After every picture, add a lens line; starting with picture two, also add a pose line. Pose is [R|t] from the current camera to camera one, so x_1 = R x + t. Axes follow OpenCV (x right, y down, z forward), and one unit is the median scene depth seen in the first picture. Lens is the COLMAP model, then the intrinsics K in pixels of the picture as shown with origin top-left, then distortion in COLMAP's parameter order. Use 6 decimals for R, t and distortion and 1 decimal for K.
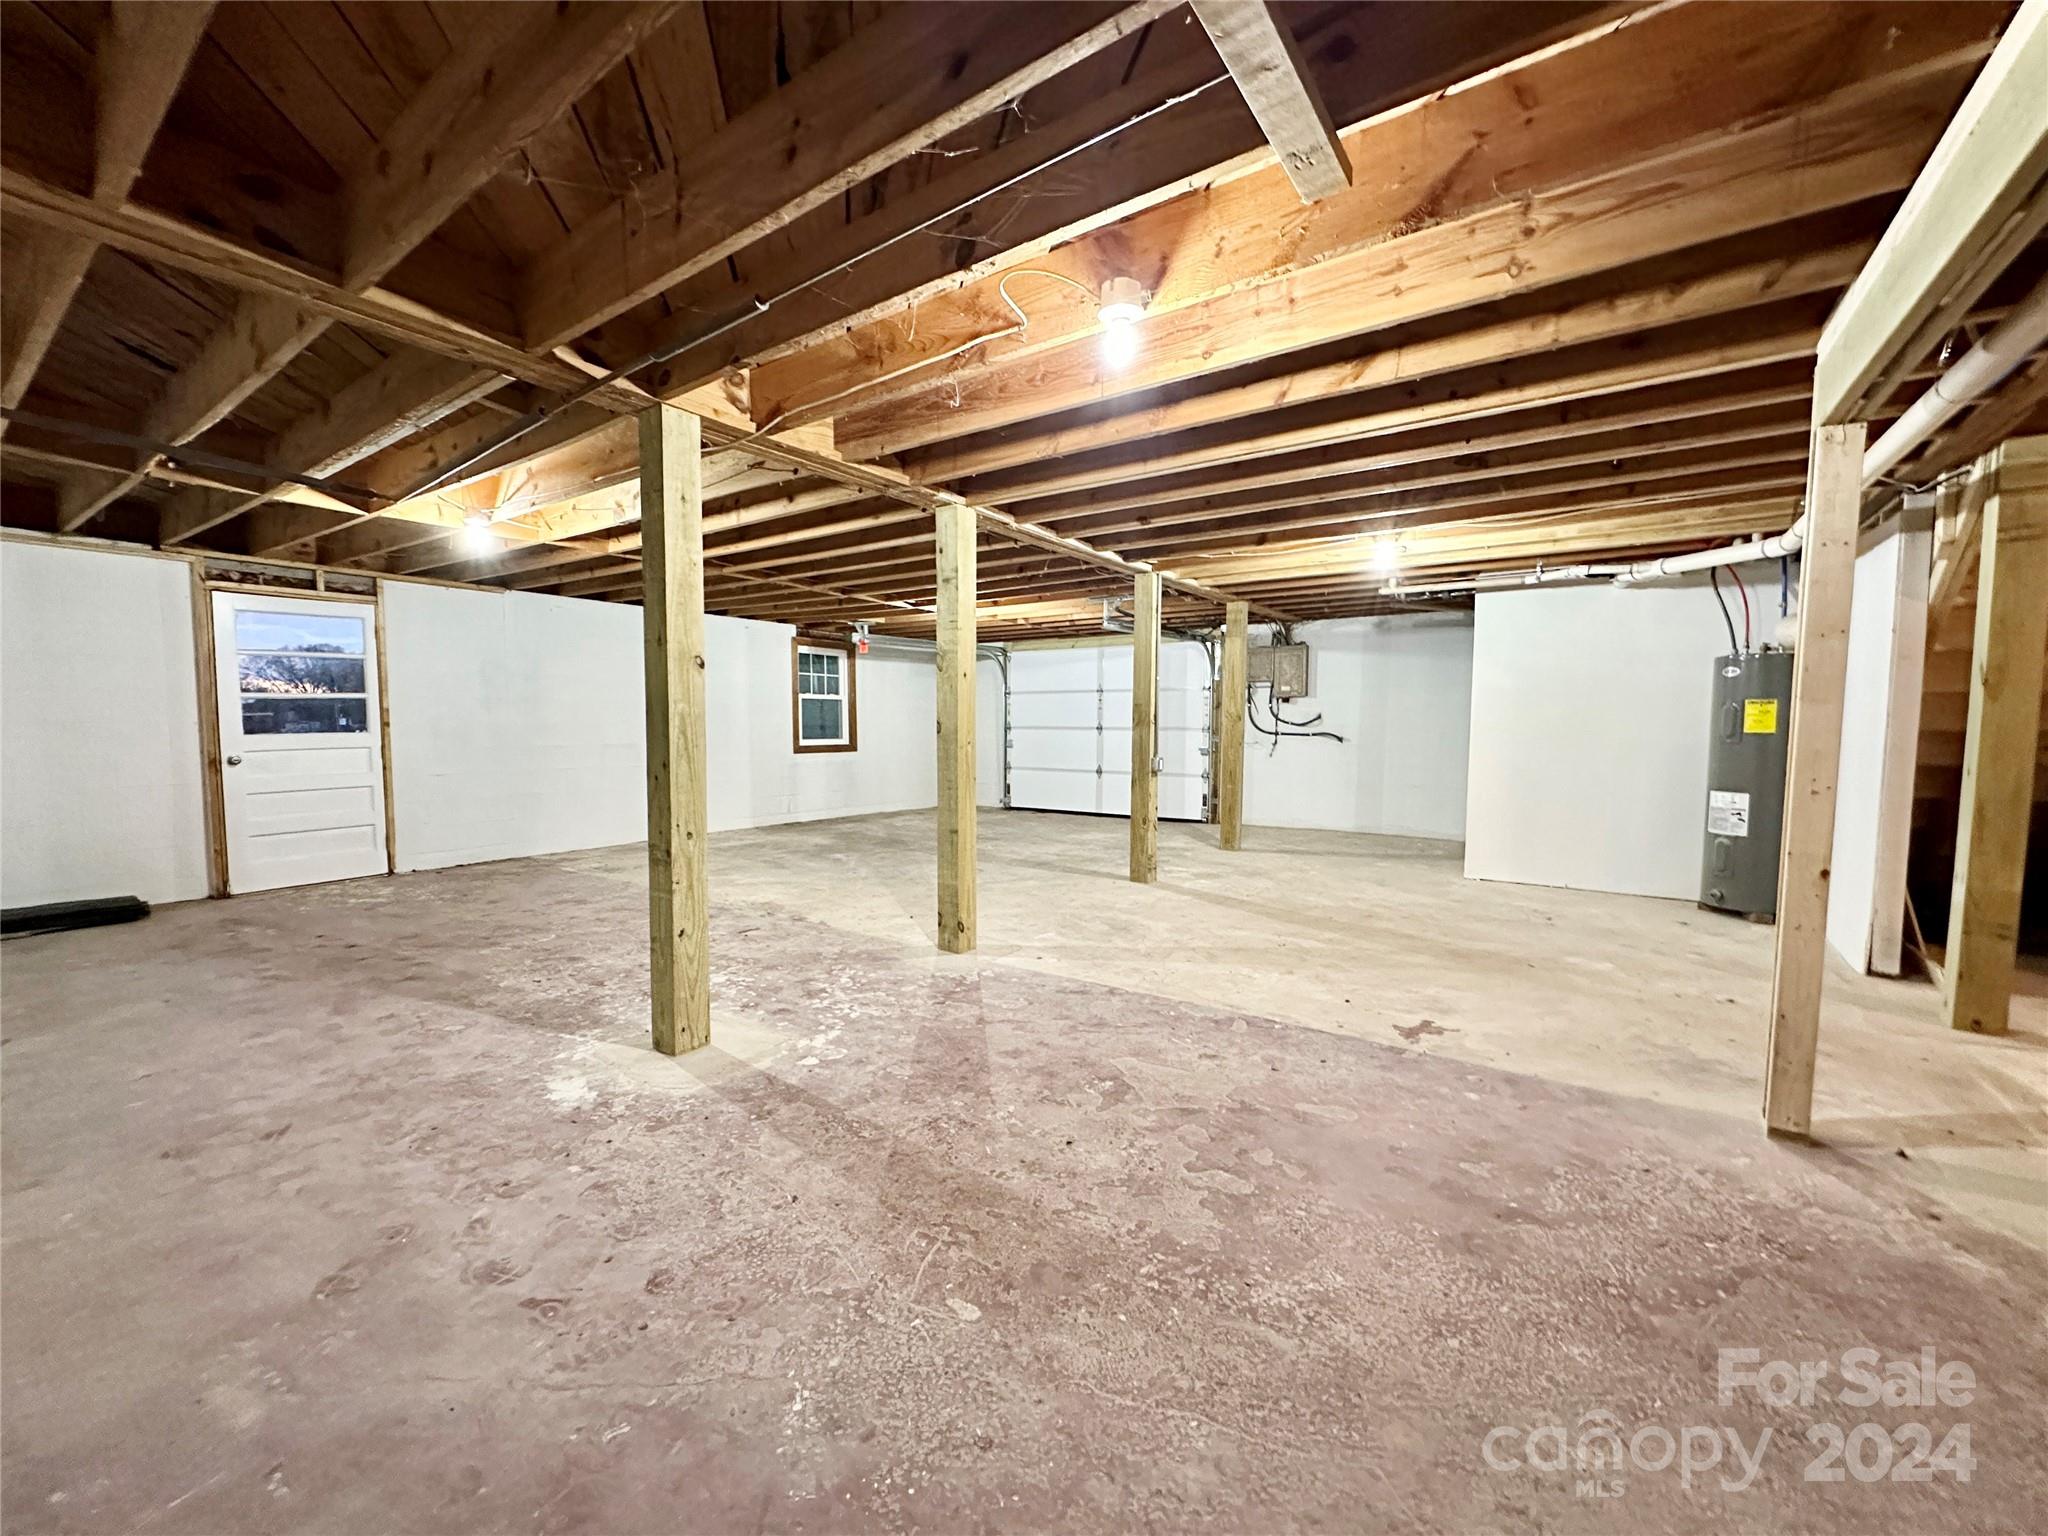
lens RADIAL K [[817.0, 0, 1023.1], [0, 817.0, 774.1], [0, 0, 1]] dist [0.000601, 0.000634]
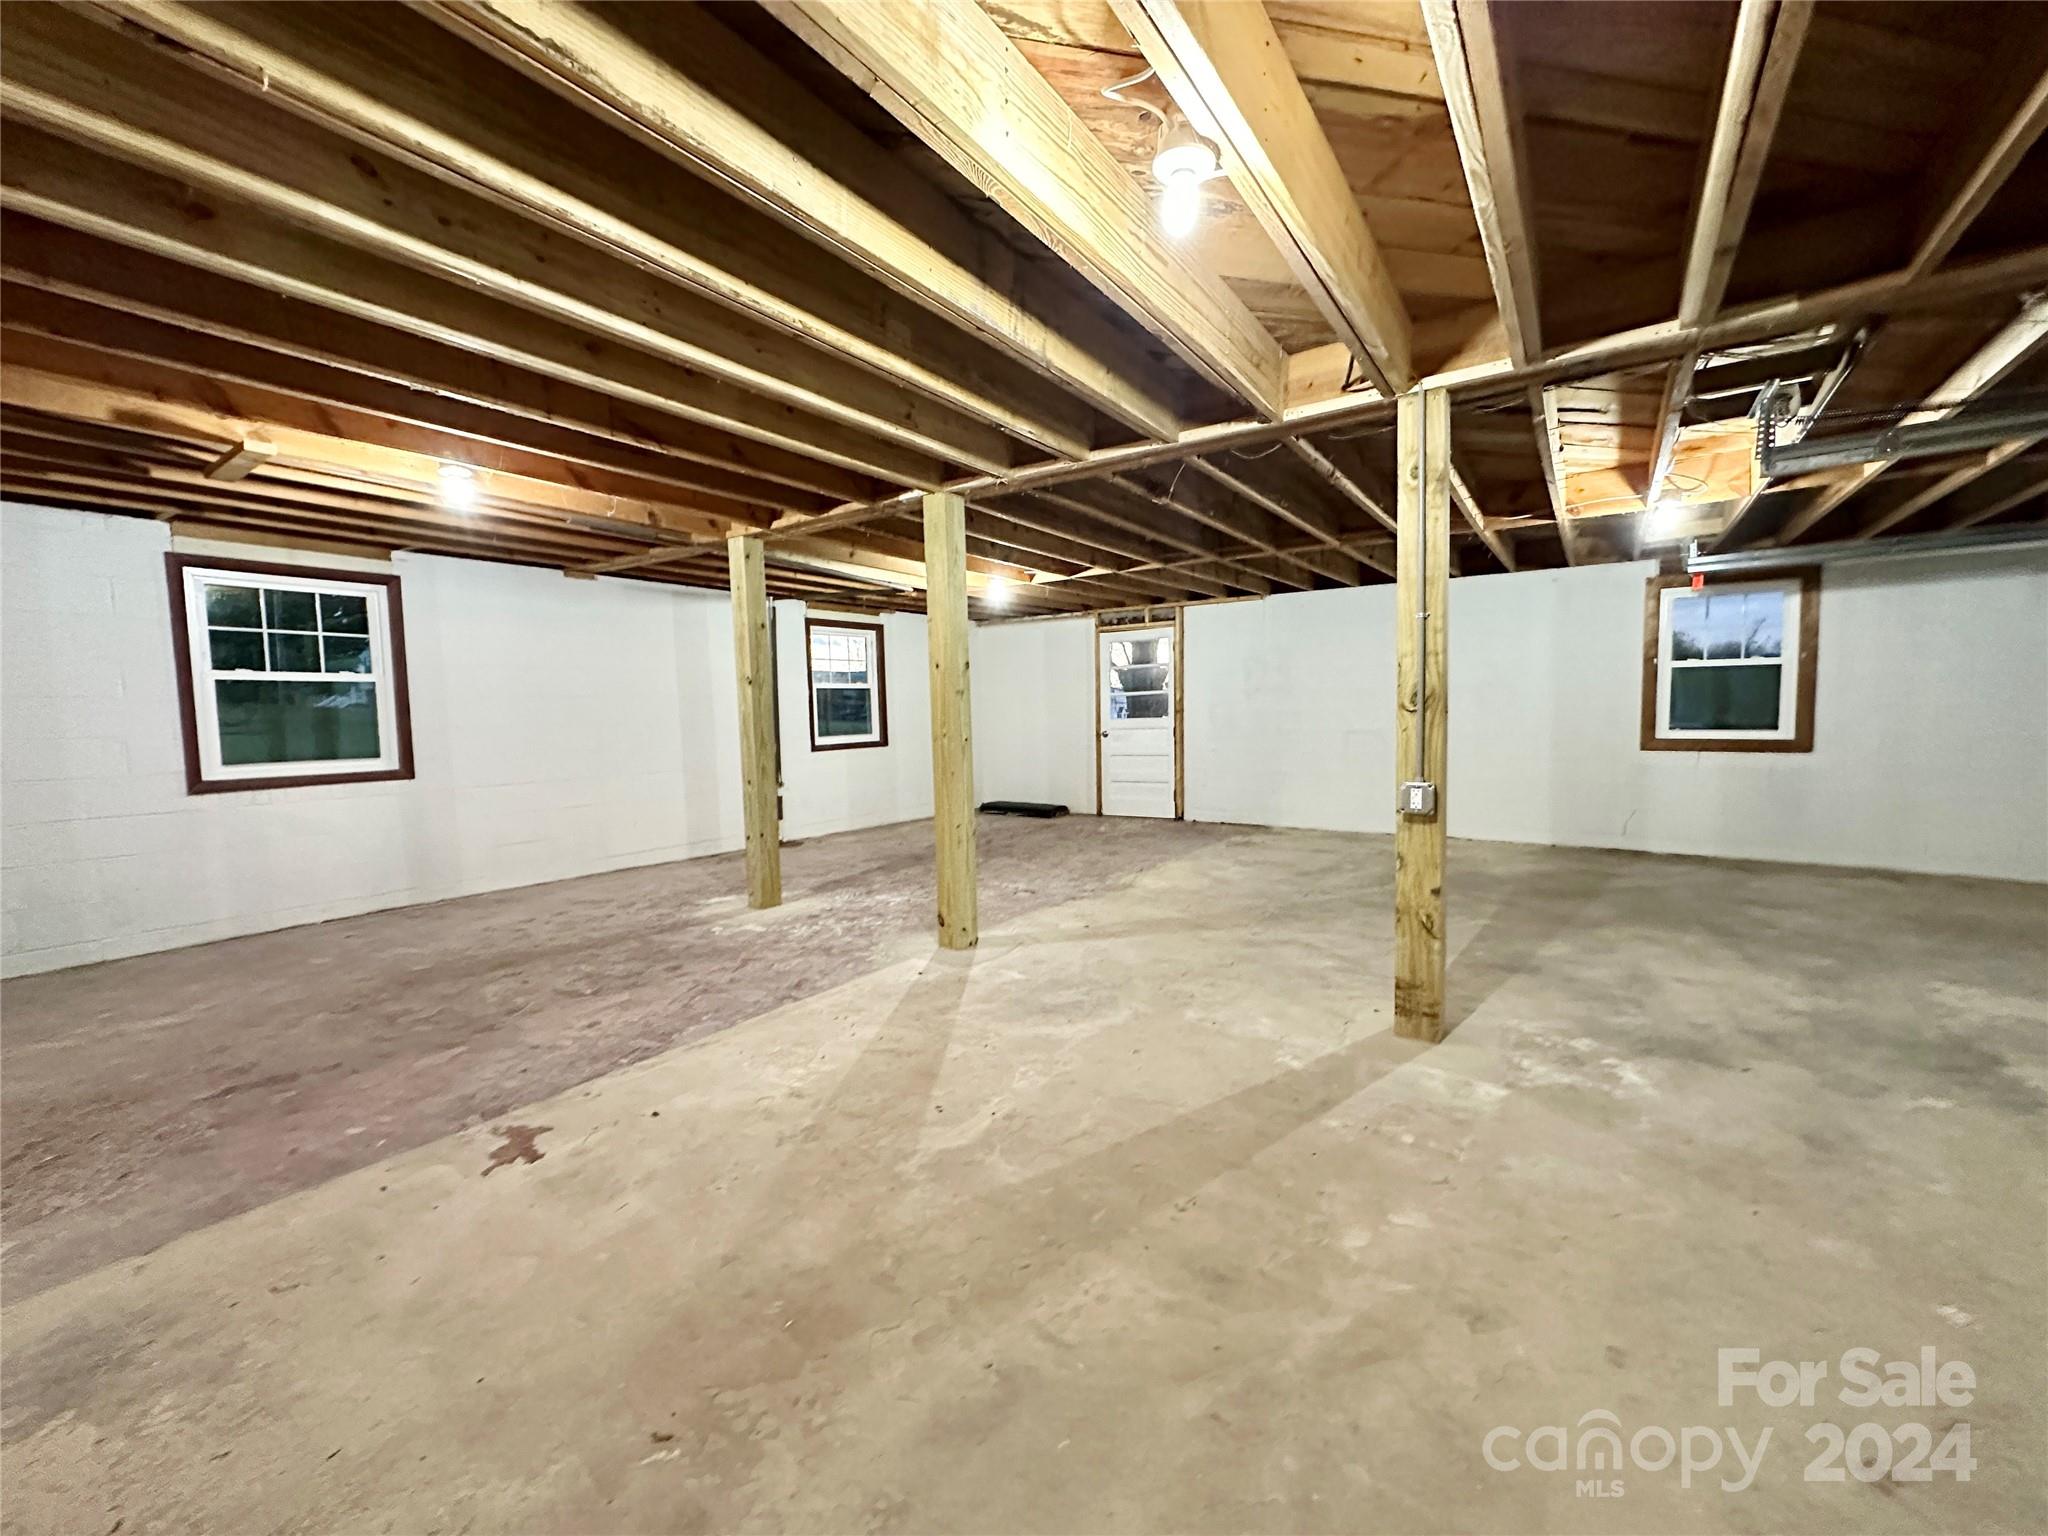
lens RADIAL K [[817.0, 0, 1019.3], [0, 817.0, 764.3], [0, 0, 1]] dist [0.000601, 0.000634]
pose [[-0.007112, 0.065609, -0.997820, 1.046737], [-0.050358, 0.996556, 0.065885, -0.084022], [0.998706, 0.050717, -0.003783, 1.260366]]
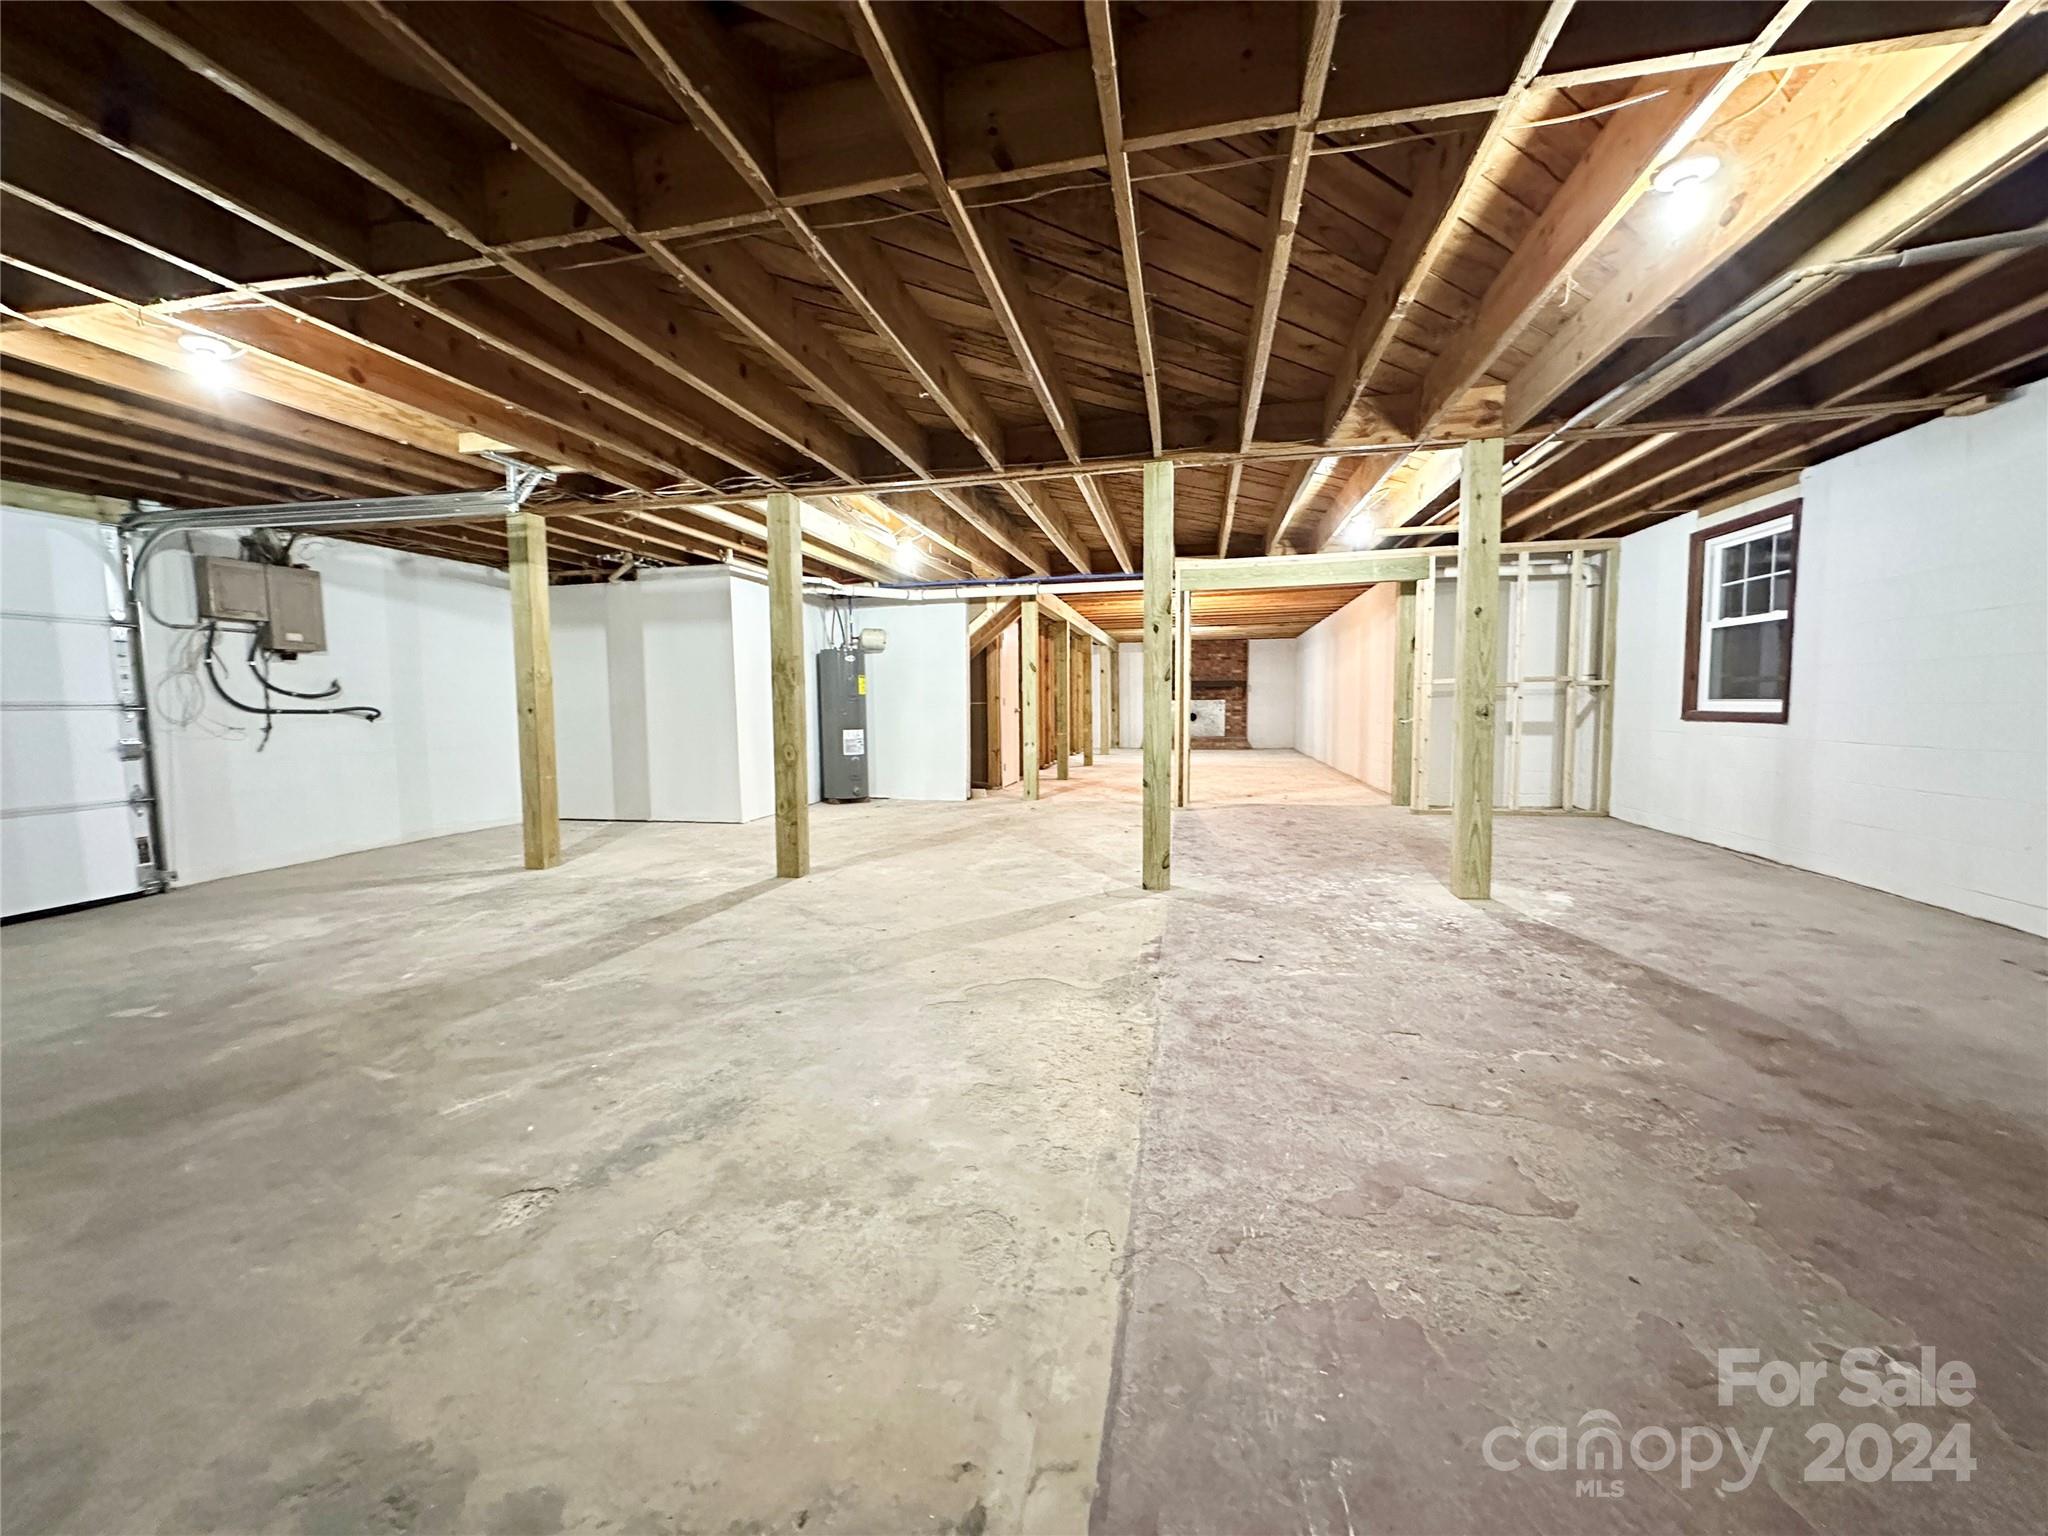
lens RADIAL K [[817.0, 0, 1017.9], [0, 817.0, 761.8], [0, 0, 1]] dist [0.000601, 0.000634]
pose [[-0.392306, -0.063685, 0.917627, -1.130400], [0.077585, 0.991754, 0.101999, -0.078038], [-0.916557, 0.111209, -0.384130, 1.816669]]
